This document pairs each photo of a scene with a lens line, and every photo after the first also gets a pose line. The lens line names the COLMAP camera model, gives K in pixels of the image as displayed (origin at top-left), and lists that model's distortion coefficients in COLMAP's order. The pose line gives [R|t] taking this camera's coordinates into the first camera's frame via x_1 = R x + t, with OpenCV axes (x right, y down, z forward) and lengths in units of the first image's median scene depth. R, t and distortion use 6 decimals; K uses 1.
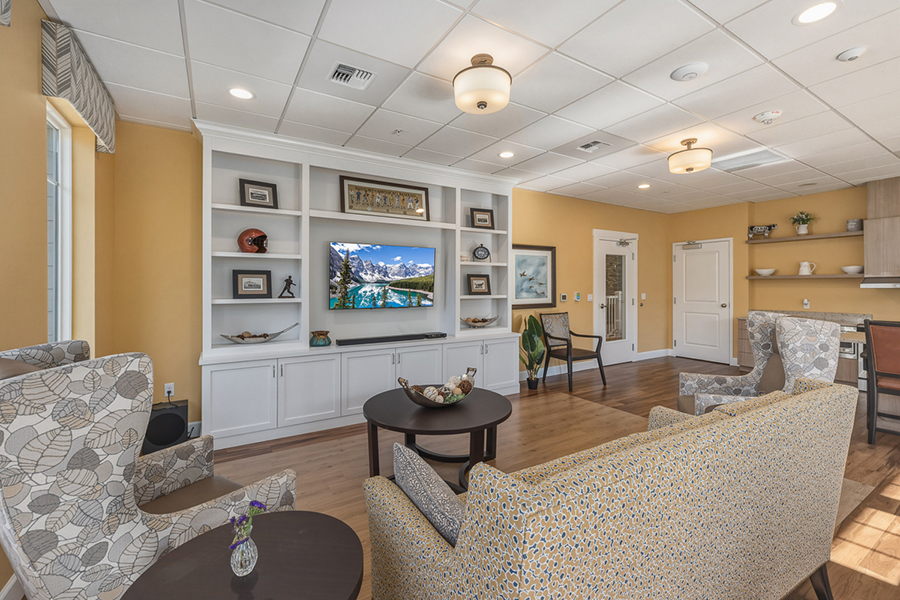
lens RADIAL K [[385.3, 0, 446.5], [0, 385.3, 285.1], [0, 0, 1]] dist [-0.002056, -0.002051]
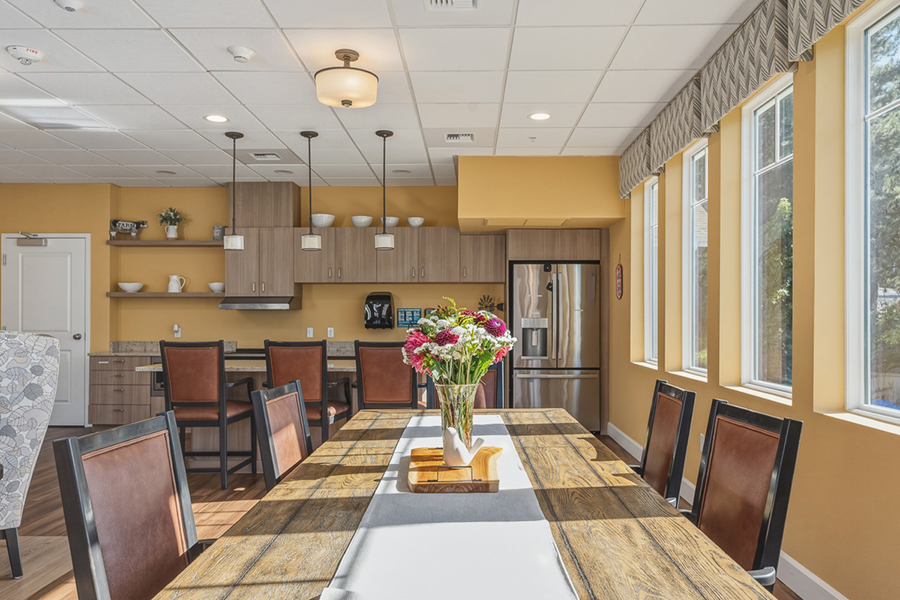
lens RADIAL K [[661.8, 0, 450.6], [0, 661.8, 307.9], [0, 0, 1]] dist [-0.008871, -0.002133]
pose [[0.500983, 0.010230, 0.865397, 0.077372], [-0.002534, 0.999943, -0.010353, 0.014933], [-0.865454, 0.002994, 0.500980, -0.113469]]
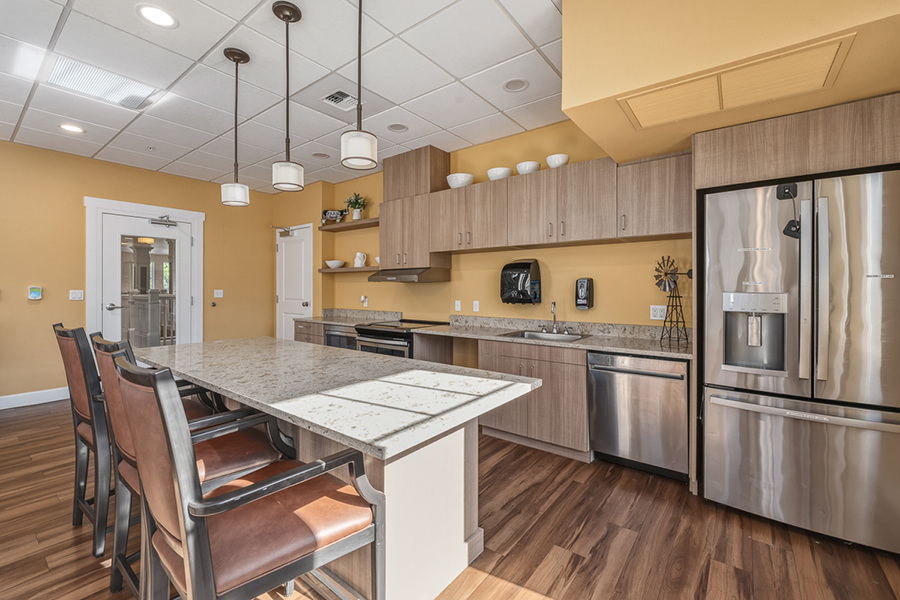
lens RADIAL K [[385.3, 0, 447.0], [0, 385.3, 287.1], [0, 0, 1]] dist [-0.002056, -0.002051]
pose [[0.930420, 0.003748, 0.366477, 0.756866], [-0.003892, 0.999992, -0.000345, 0.016051], [-0.366475, -0.001106, 0.930427, 0.114269]]
